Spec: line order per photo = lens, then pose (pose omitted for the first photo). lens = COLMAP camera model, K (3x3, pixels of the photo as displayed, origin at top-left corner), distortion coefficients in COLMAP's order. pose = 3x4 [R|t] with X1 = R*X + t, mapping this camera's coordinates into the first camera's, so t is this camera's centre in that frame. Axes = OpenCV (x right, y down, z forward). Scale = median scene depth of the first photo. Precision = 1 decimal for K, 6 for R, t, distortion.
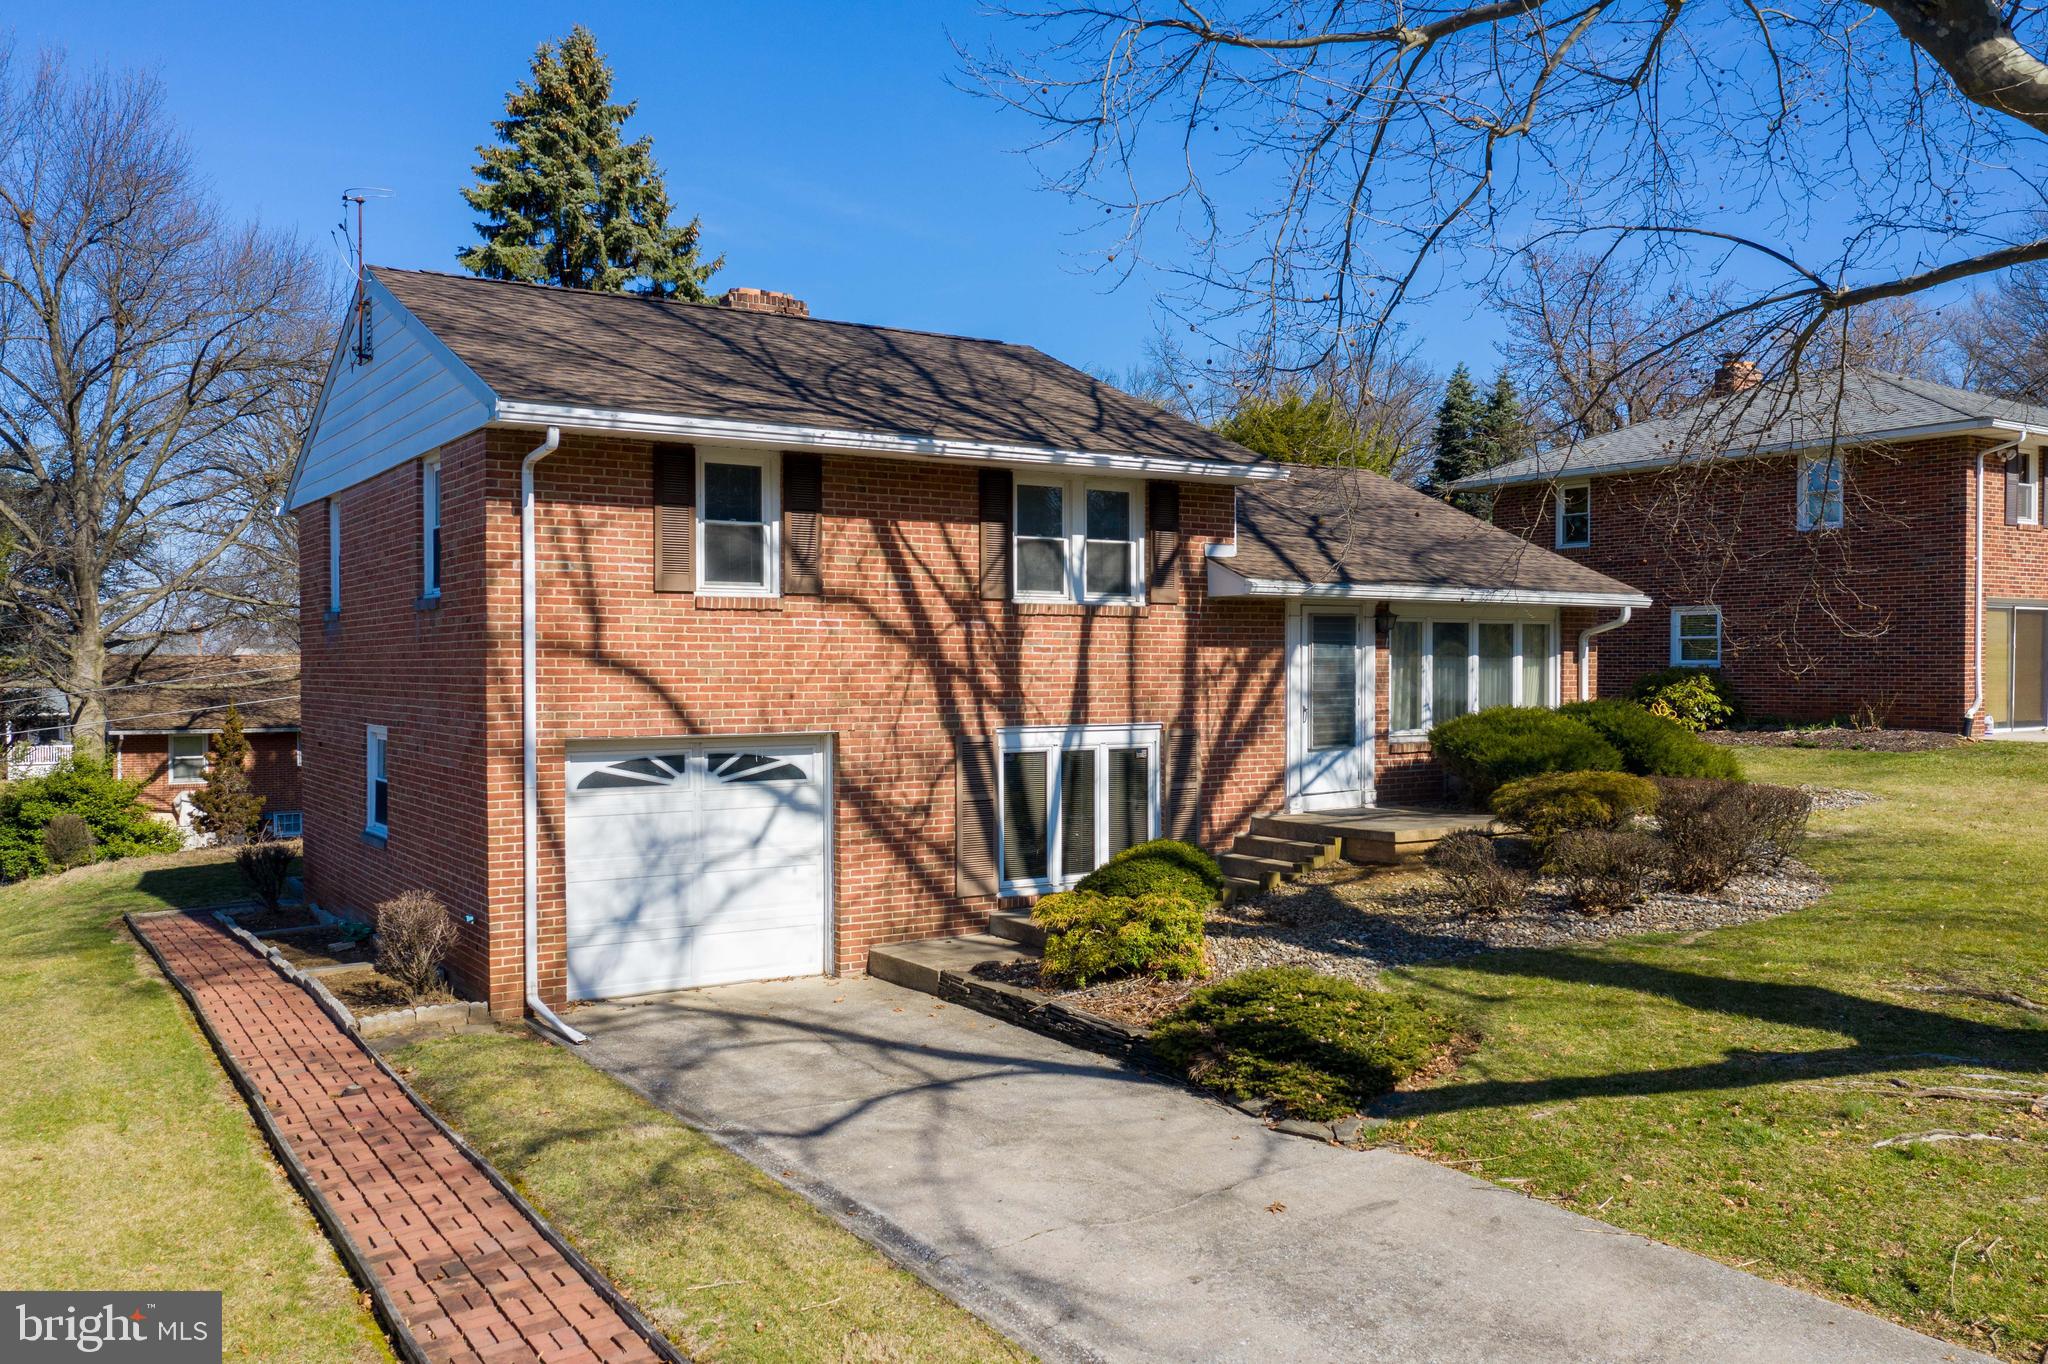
lens RADIAL K [[1631.1, 0, 1027.6], [0, 1631.1, 681.8], [0, 0, 1]] dist [0.002379, 0.000112]
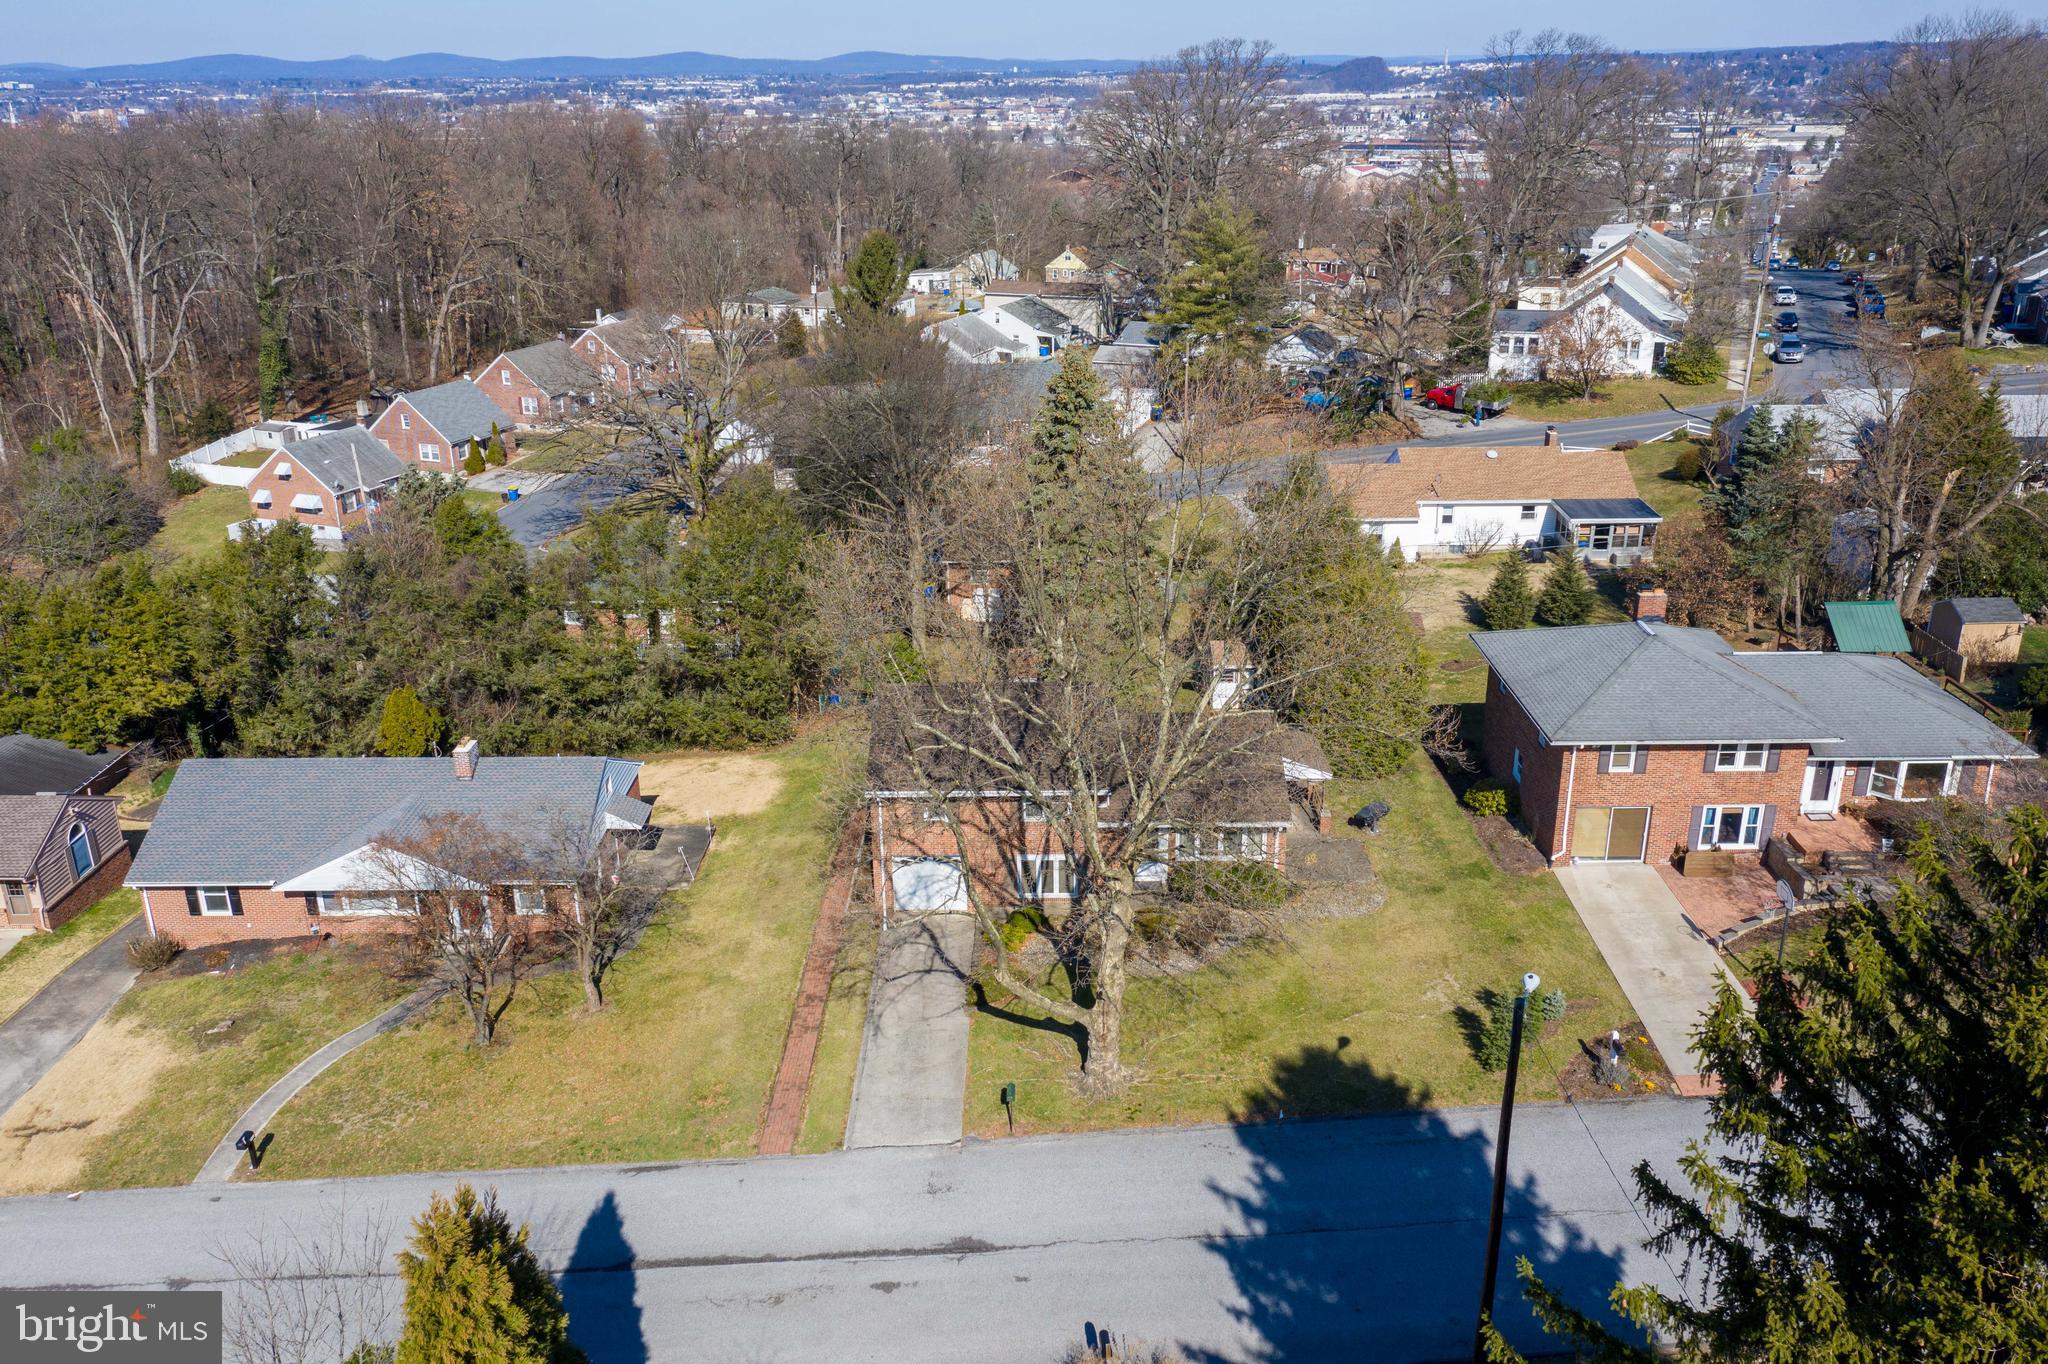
lens RADIAL K [[1631.1, 0, 1024.7], [0, 1631.1, 683.2], [0, 0, 1]] dist [0.002379, 0.000112]
pose [[0.832224, 0.188678, -0.521349, 1.799546], [0.001268, 0.939666, 0.342091, -1.559140], [0.554439, -0.285357, 0.781773, -1.665576]]
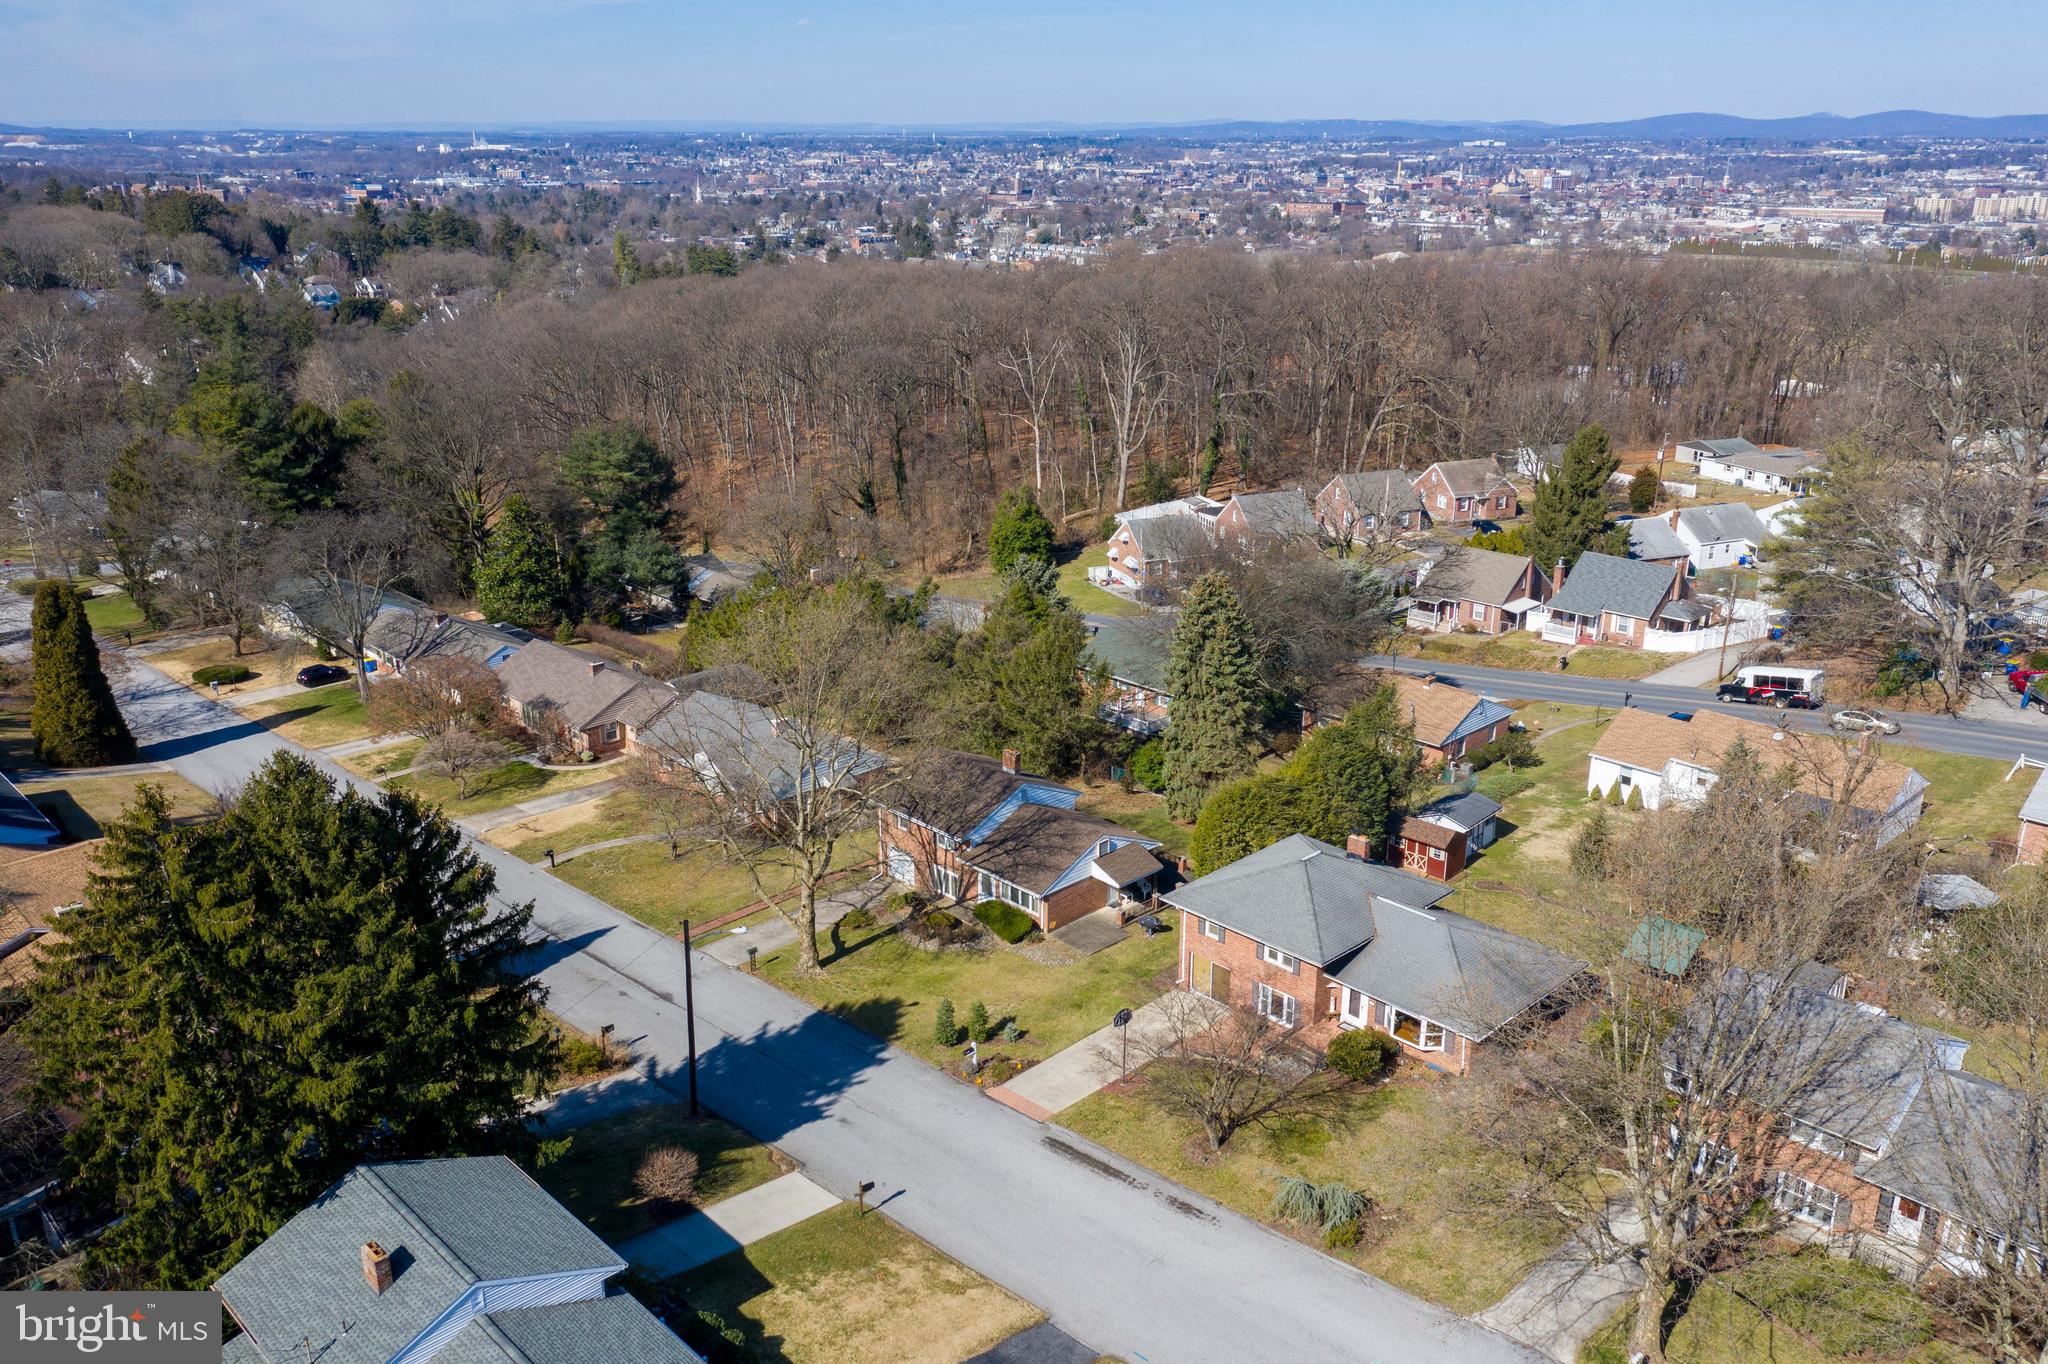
lens RADIAL K [[1631.1, 0, 1020.4], [0, 1631.1, 670.4], [0, 0, 1]] dist [0.002379, 0.000112]
pose [[0.179967, 0.306493, -0.934705, 5.398731], [-0.009468, 0.950716, 0.309919, -2.501578], [0.983627, -0.046925, 0.173999, 0.322913]]
